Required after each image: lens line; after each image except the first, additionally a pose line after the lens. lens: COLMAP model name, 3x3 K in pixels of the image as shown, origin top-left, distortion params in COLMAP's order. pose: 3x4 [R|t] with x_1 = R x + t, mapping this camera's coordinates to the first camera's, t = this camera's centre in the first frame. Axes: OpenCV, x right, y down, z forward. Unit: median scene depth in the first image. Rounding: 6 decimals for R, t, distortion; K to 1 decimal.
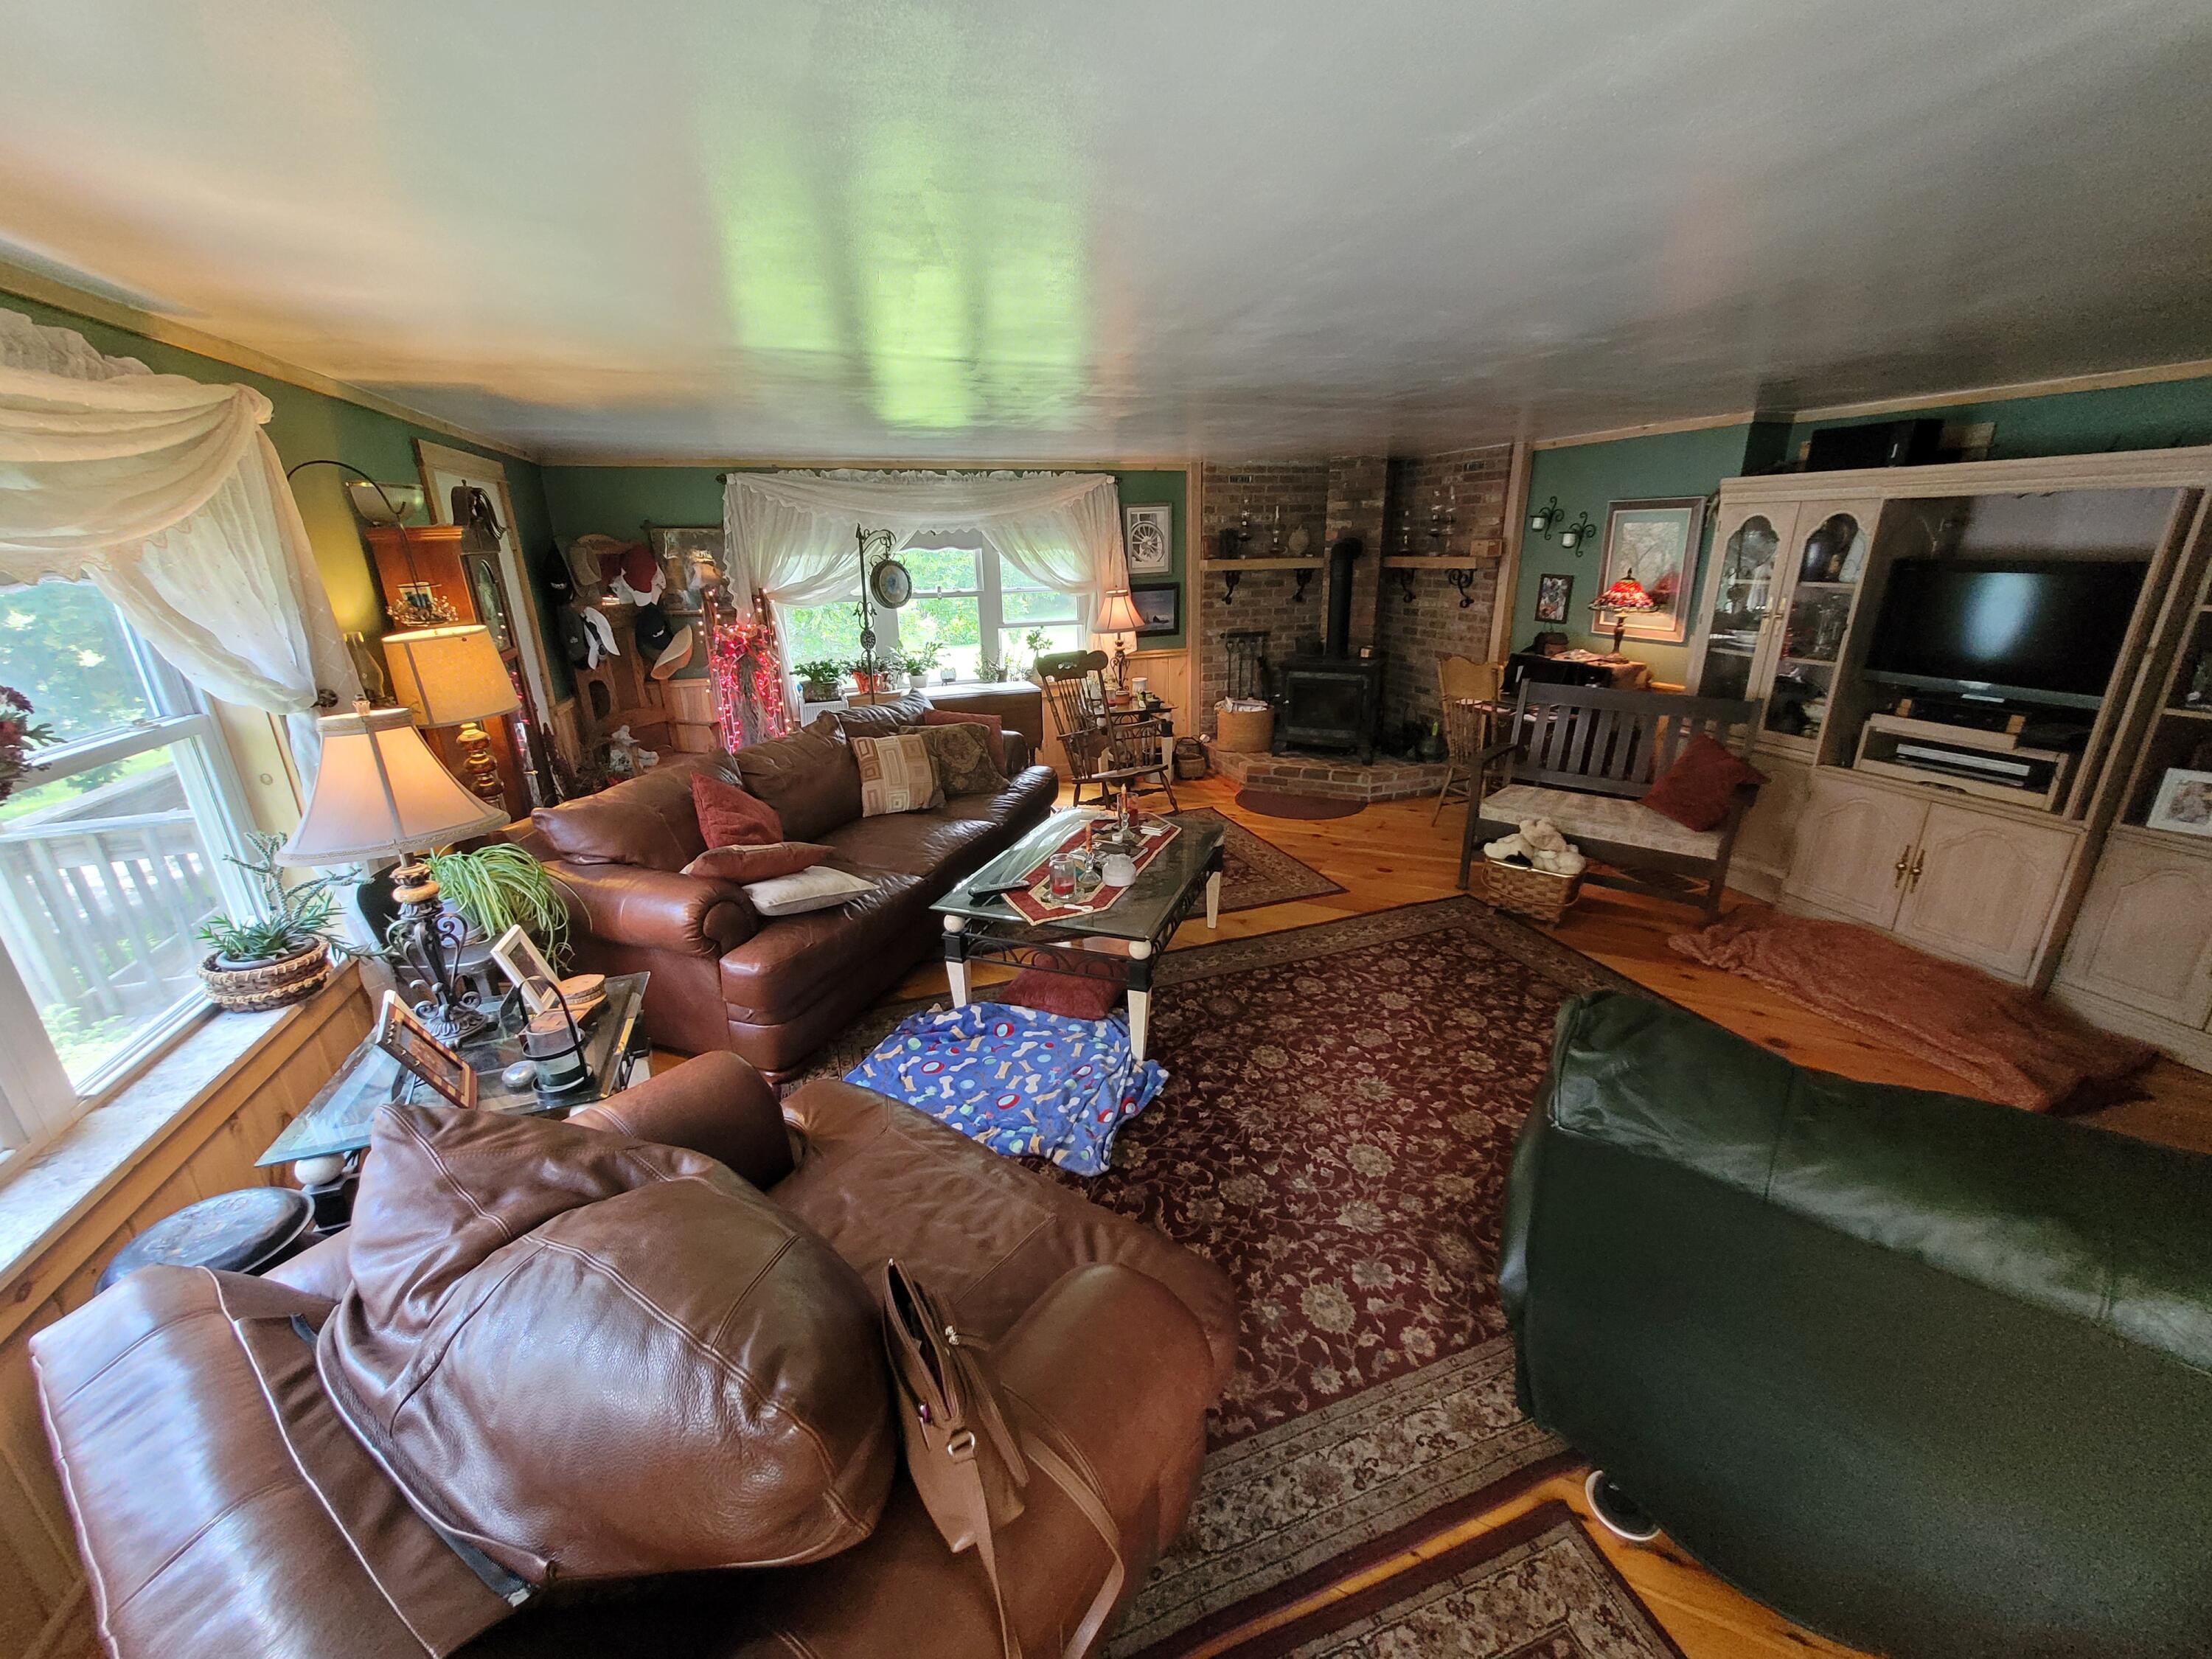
lens RADIAL K [[861.2, 0, 1108.8], [0, 861.2, 833.5], [0, 0, 1]] dist [0.002642, -0.001663]
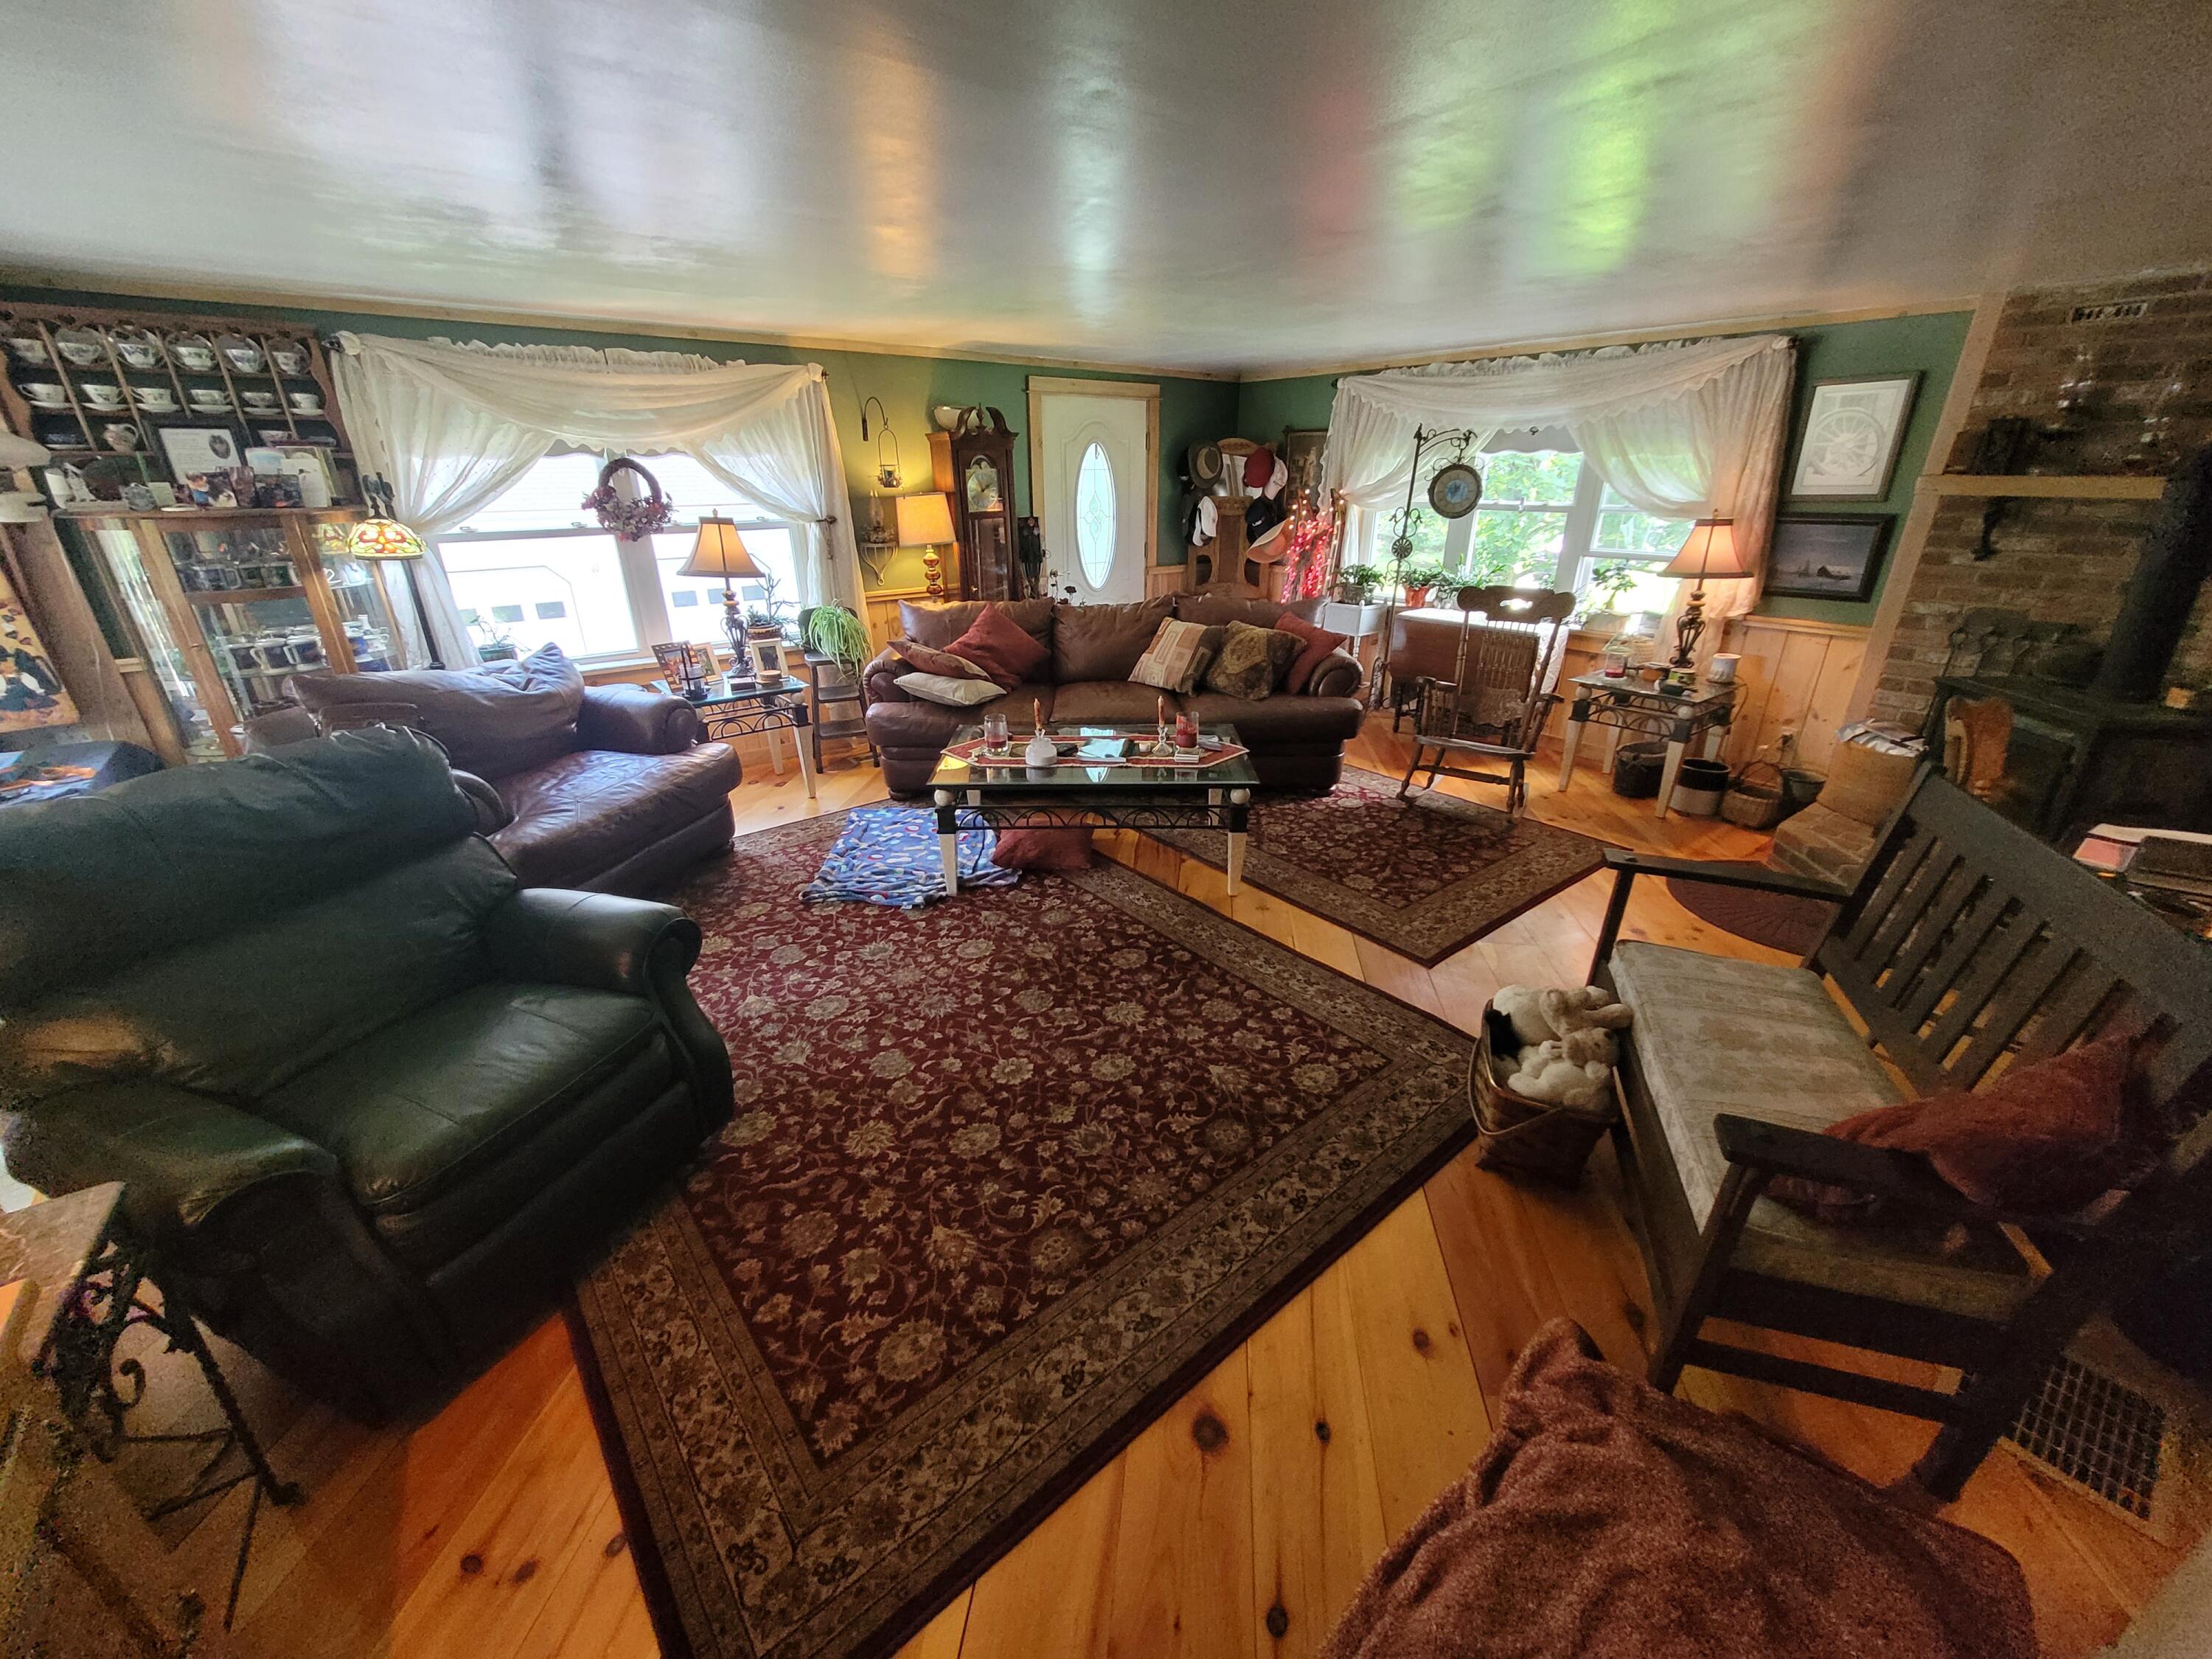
lens RADIAL K [[861.2, 0, 1102.9], [0, 861.2, 825.0], [0, 0, 1]] dist [0.002642, -0.001663]
pose [[0.330854, 0.378521, -0.864441, 0.555808], [-0.306257, 0.909517, 0.281043, -0.110815], [0.892604, 0.171757, 0.416842, 0.349155]]
